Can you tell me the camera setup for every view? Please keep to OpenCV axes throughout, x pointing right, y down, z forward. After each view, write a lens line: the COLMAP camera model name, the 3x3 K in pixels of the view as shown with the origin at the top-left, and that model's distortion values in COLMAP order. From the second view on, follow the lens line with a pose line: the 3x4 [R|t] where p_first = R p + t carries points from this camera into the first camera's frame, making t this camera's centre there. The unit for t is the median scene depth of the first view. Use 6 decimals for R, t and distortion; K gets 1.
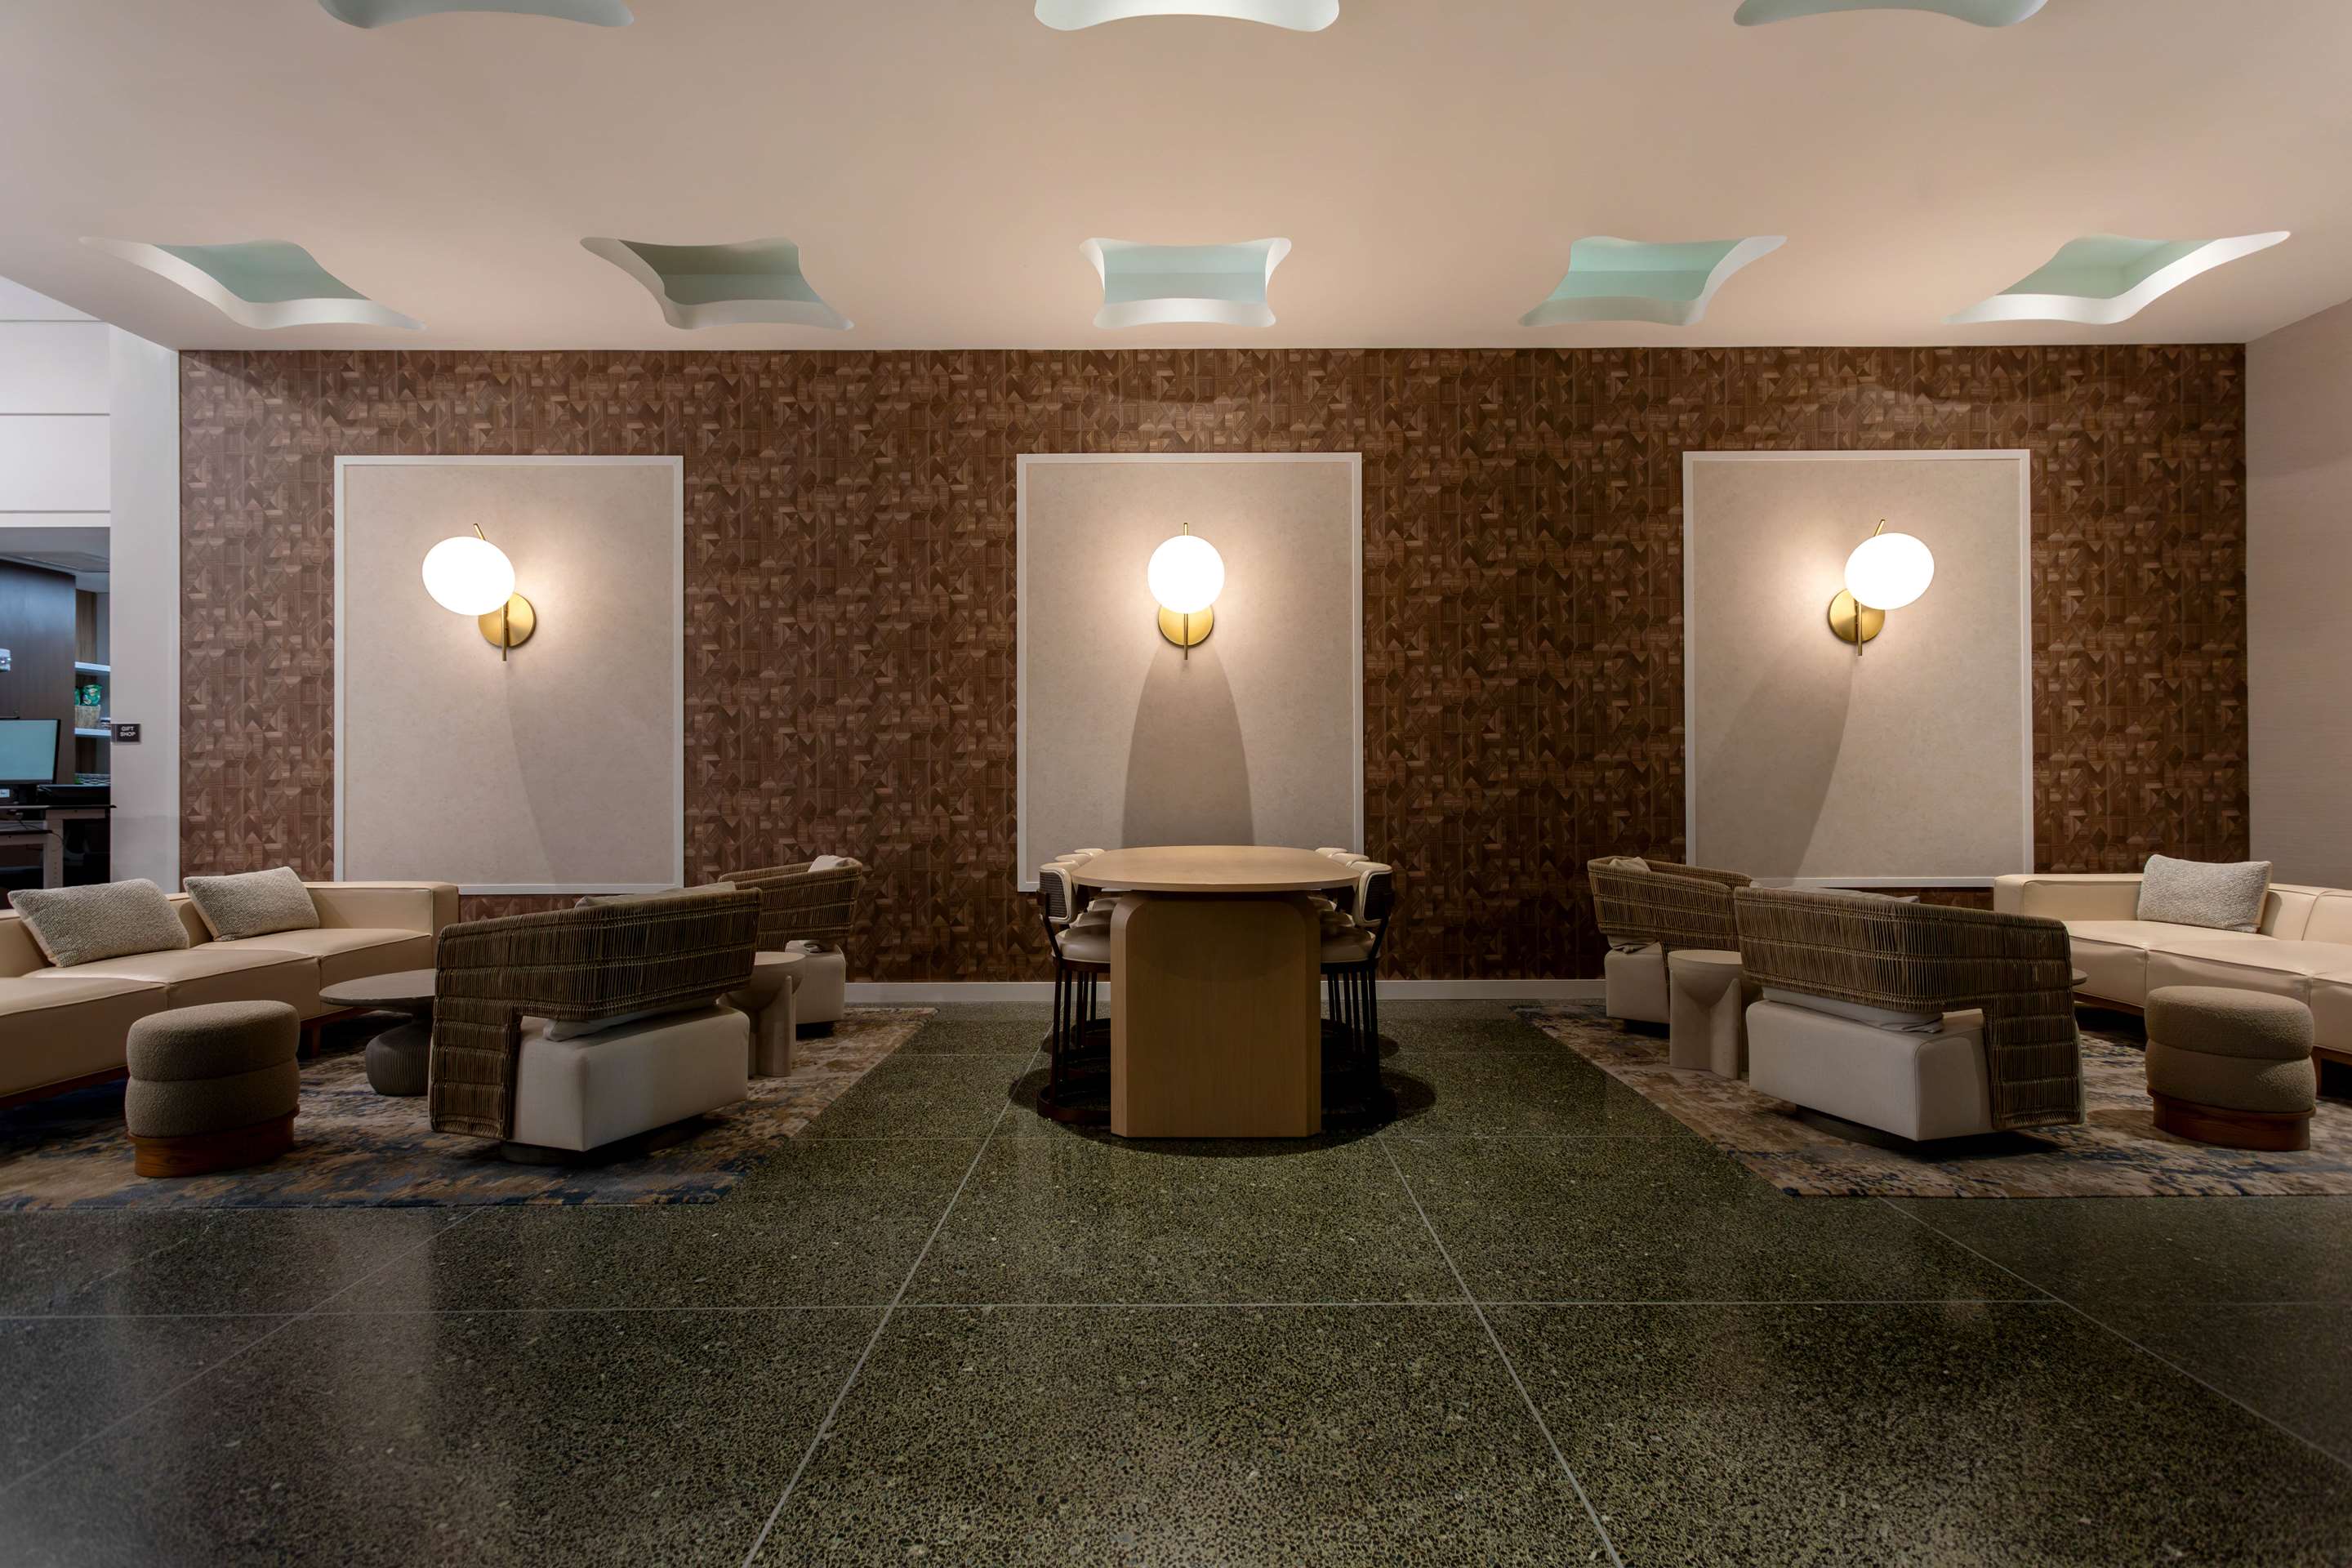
lens RADIAL K [[1091.1, 0, 1173.2], [0, 1091.1, 789.5], [0, 0, 1]] dist [-0.000027, 0.004262]
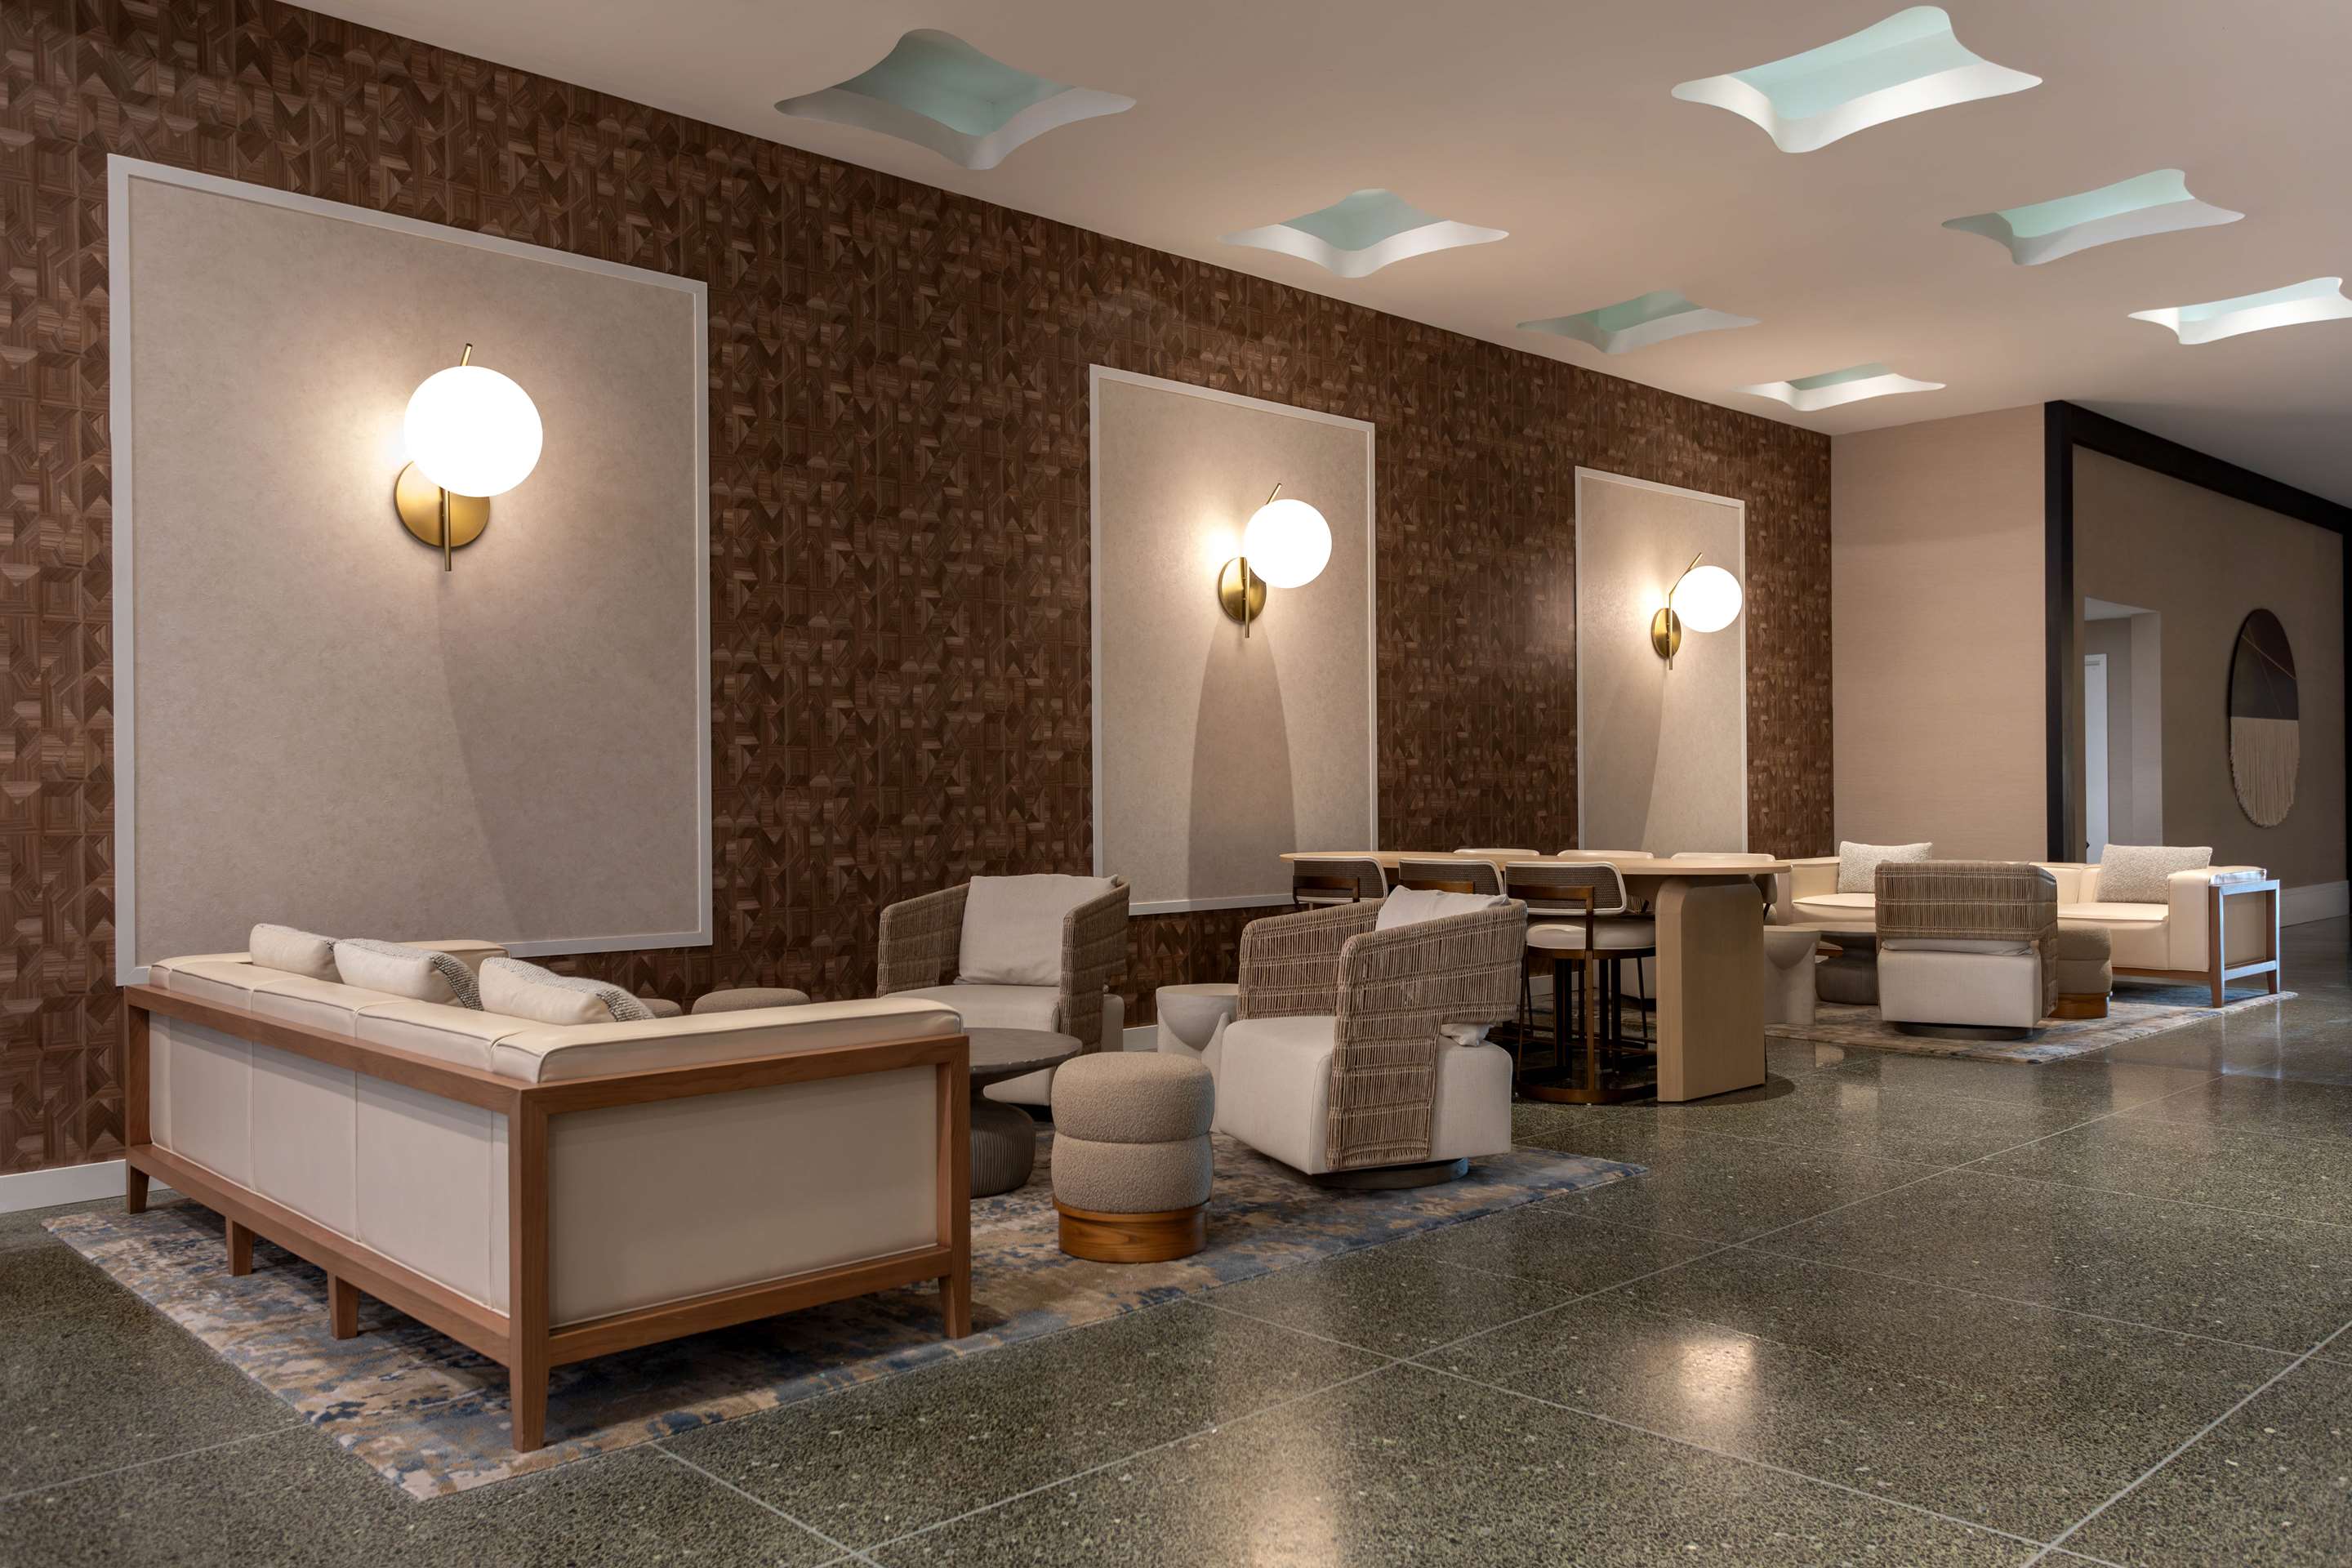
lens RADIAL K [[1820.3, 0, 1183.9], [0, 1820.3, 787.2], [0, 0, 1]] dist [0.018723, -0.006337]
pose [[0.722431, 0.002898, 0.691436, -1.003550], [-0.001508, 0.999995, -0.002616, 0.002176], [-0.691441, 0.000847, 0.722433, 0.002321]]
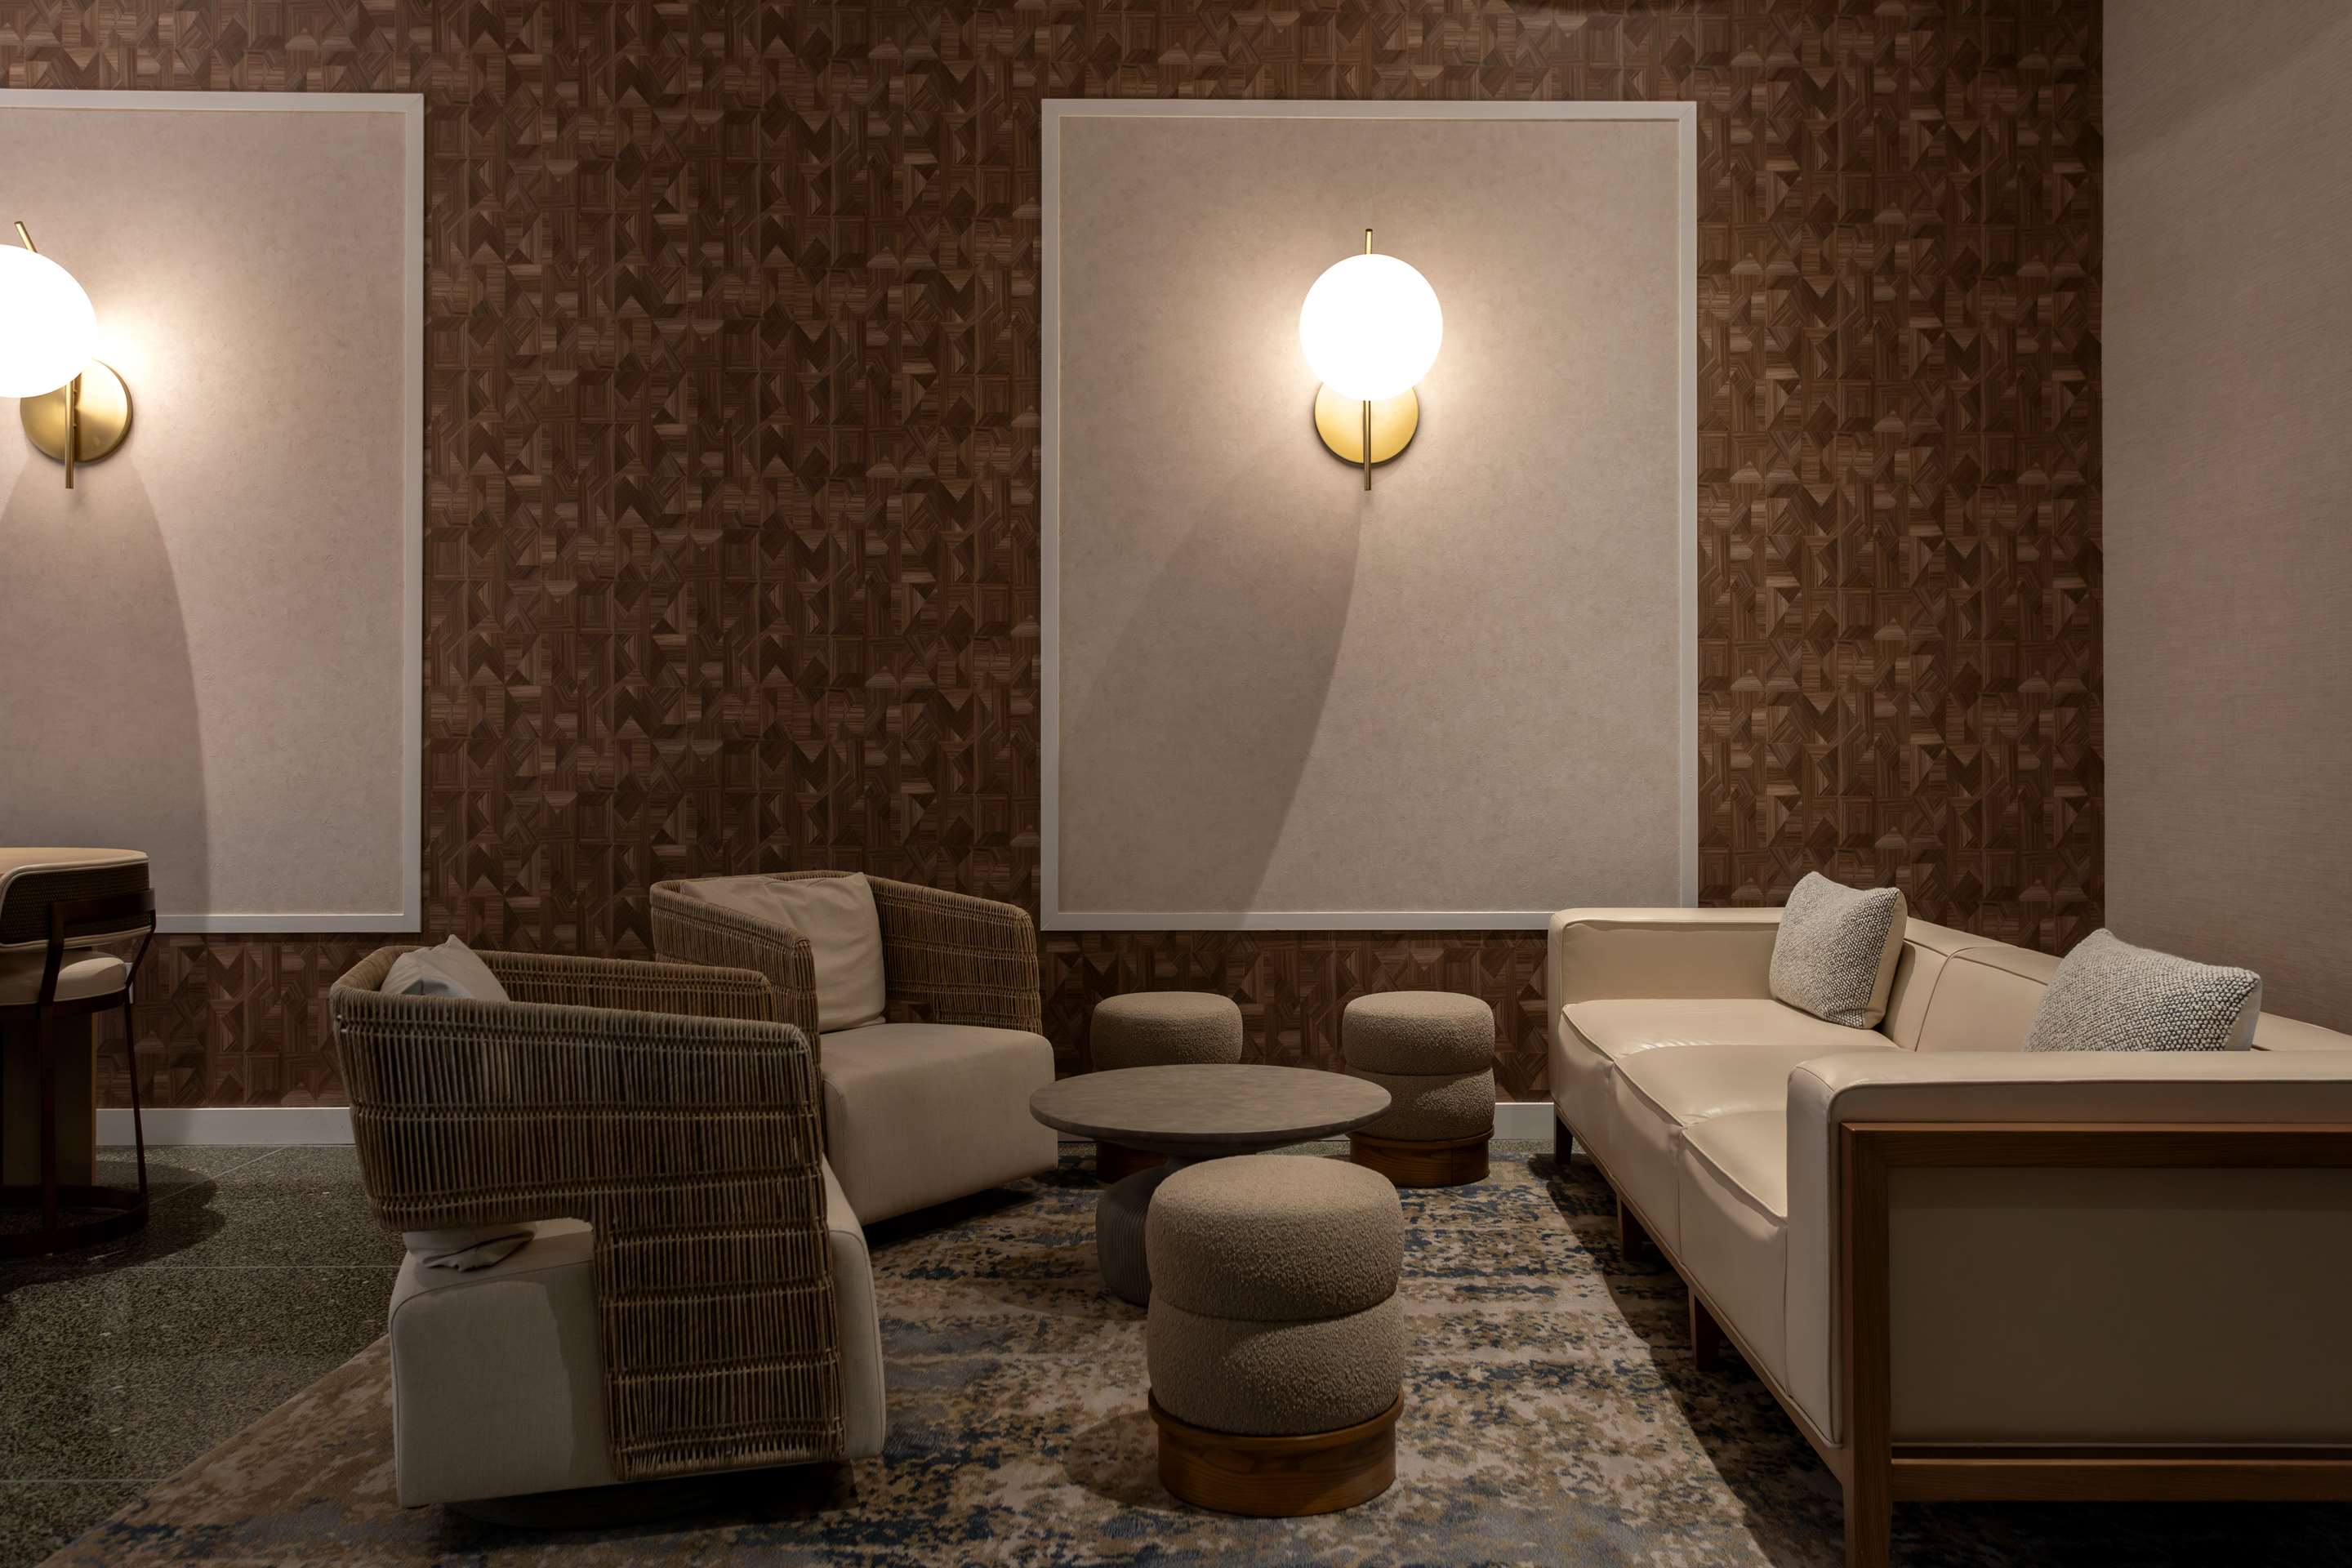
lens RADIAL K [[1820.3, 0, 1180.4], [0, 1820.3, 769.7], [0, 0, 1]] dist [0.018723, -0.006337]
pose [[0.999897, 0.003845, 0.013845, 0.523058], [-0.003824, 0.999992, -0.001476, 0.013926], [-0.013851, 0.001423, 0.999903, 0.122065]]
